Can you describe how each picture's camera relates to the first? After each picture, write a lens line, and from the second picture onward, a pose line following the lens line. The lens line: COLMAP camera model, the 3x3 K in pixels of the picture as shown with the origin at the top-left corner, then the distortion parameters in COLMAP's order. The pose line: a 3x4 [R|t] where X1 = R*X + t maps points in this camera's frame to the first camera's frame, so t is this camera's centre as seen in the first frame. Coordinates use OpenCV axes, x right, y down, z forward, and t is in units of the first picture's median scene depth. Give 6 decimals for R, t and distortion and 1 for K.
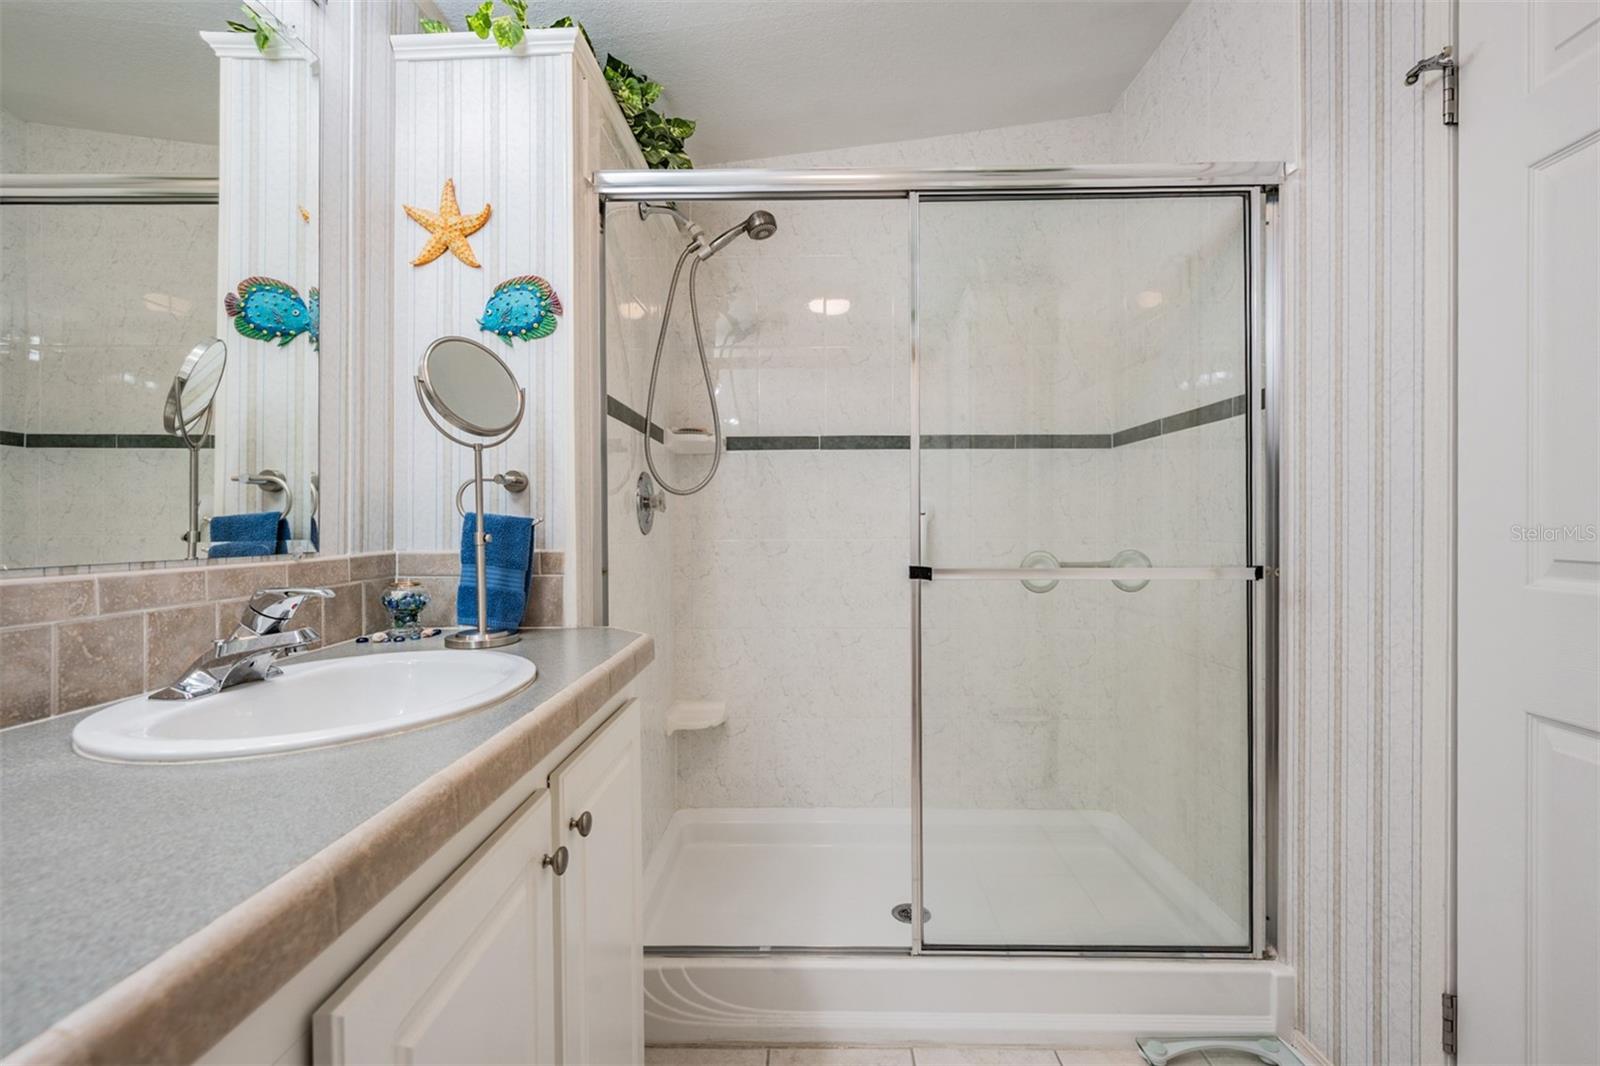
lens RADIAL K [[695.2, 0, 798.6], [0, 695.2, 522.0], [0, 0, 1]] dist [-0.000106, -0.000144]
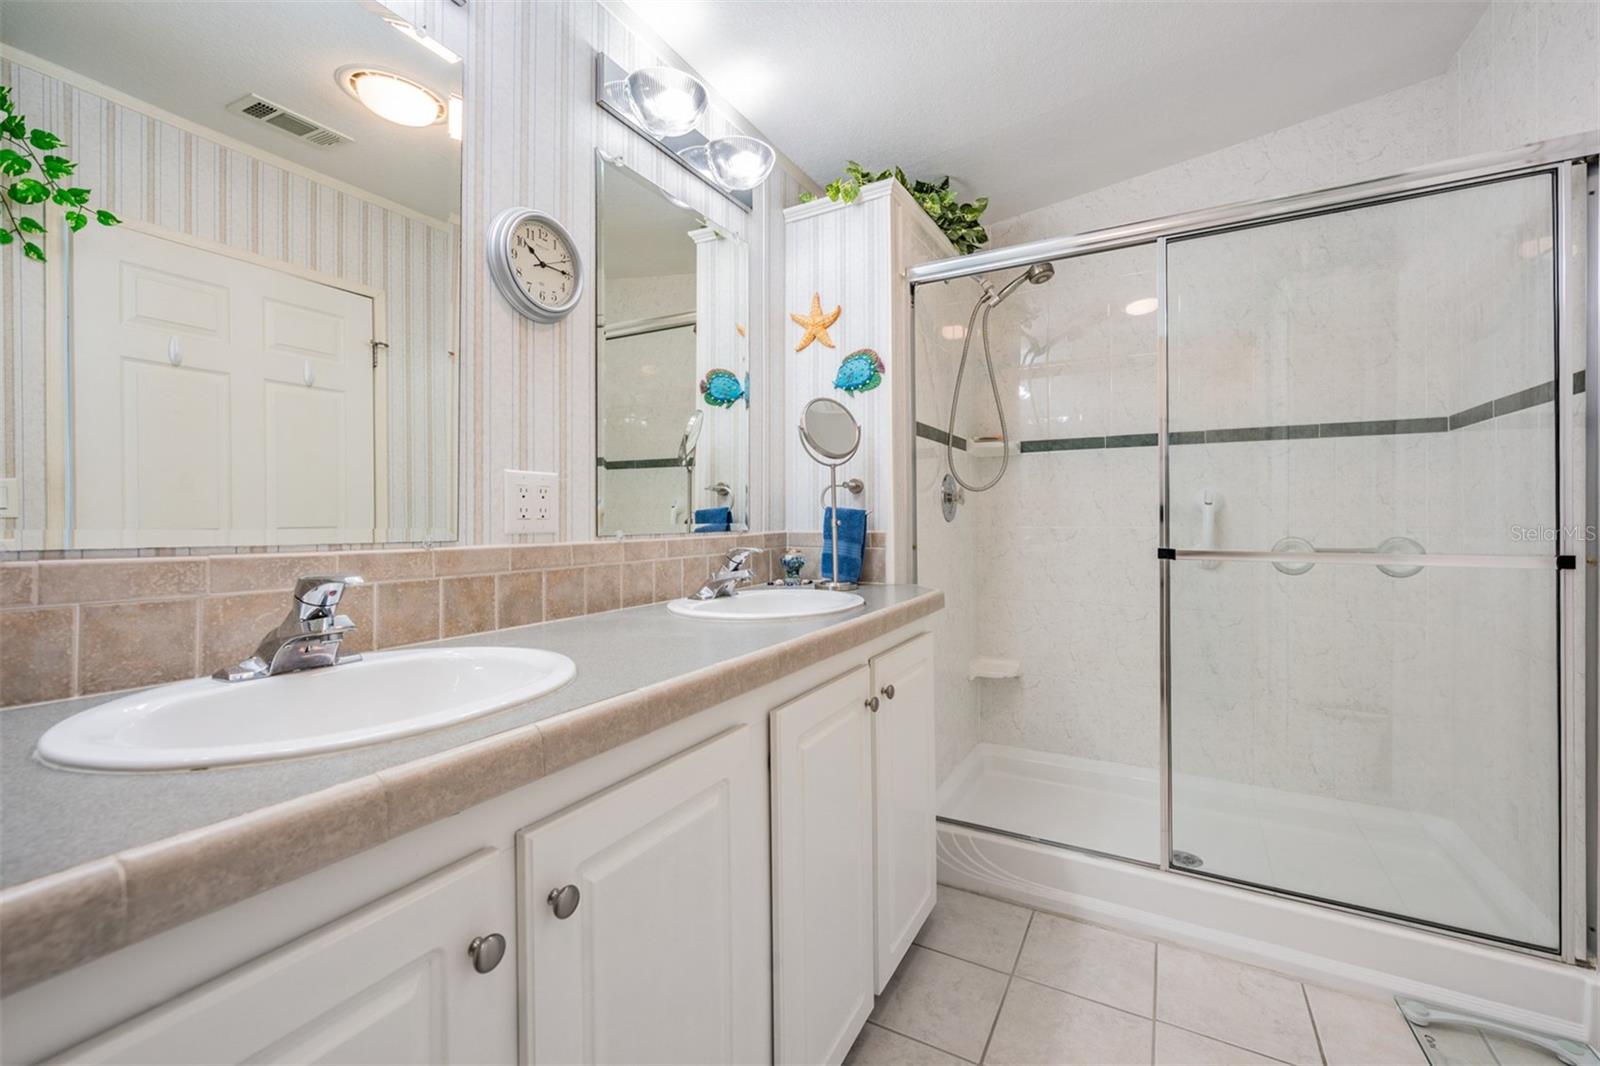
lens RADIAL K [[687.1, 0, 800.0], [0, 687.1, 533.0], [0, 0, 1]] dist [0.000220, -0.000270]
pose [[0.884208, 0.010504, -0.466975, 0.191058], [0.003634, 0.999562, 0.029366, -0.000053], [0.467079, -0.027662, 0.883783, -0.394154]]
